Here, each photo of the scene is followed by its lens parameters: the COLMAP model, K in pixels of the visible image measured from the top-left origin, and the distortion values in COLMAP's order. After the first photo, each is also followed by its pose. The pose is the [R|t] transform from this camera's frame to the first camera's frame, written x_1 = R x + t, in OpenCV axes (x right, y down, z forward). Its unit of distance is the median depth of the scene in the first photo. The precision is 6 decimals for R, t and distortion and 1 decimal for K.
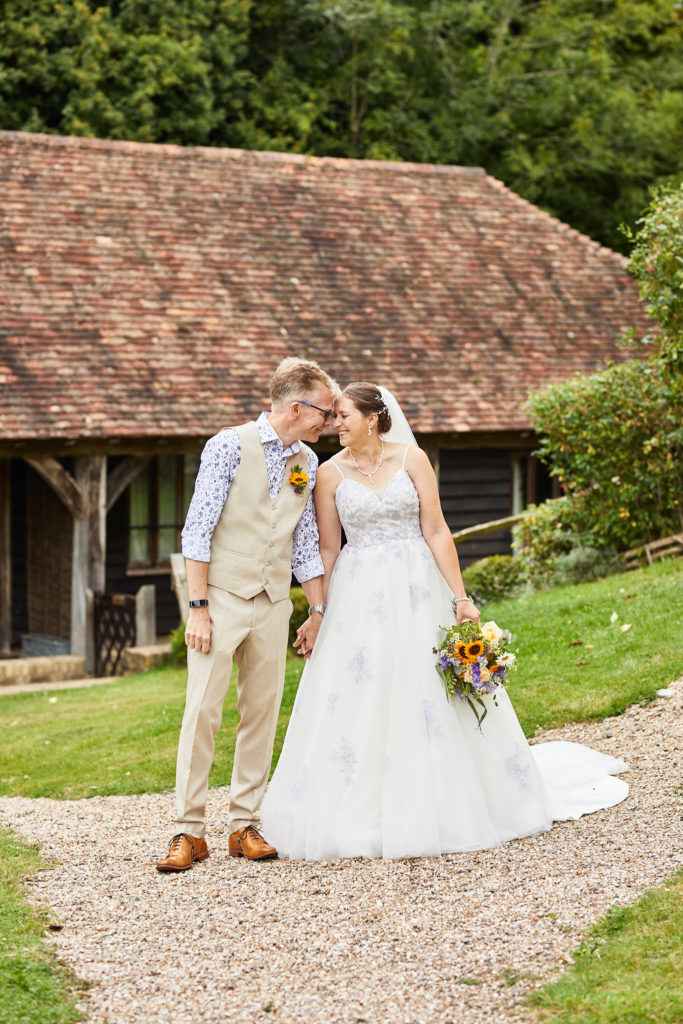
lens RADIAL K [[2399.3, 0, 347.2], [0, 2399.3, 504.6], [0, 0, 1]] dist [0.049795, 0.000000]
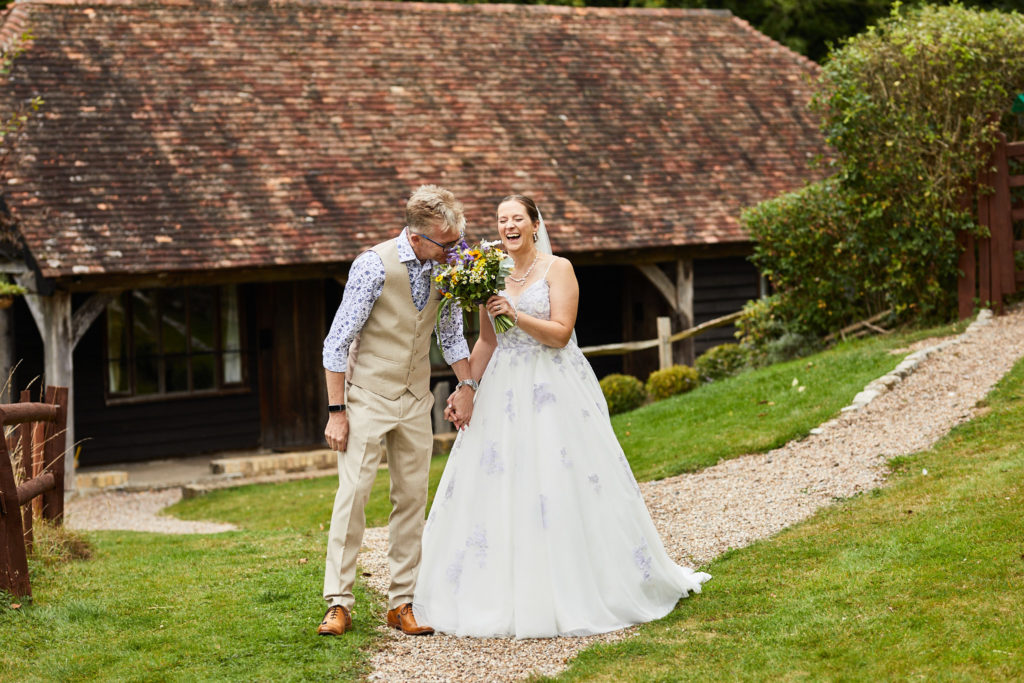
lens RADIAL K [[2399.3, 0, 510.5], [0, 2399.3, 346.9], [0, 0, 1]] dist [0.049795, 0.000000]
pose [[0.997584, -0.032155, -0.061585, 0.020874], [0.032735, 0.999428, 0.008438, 0.006542], [0.061278, -0.010434, 0.998066, -0.157758]]
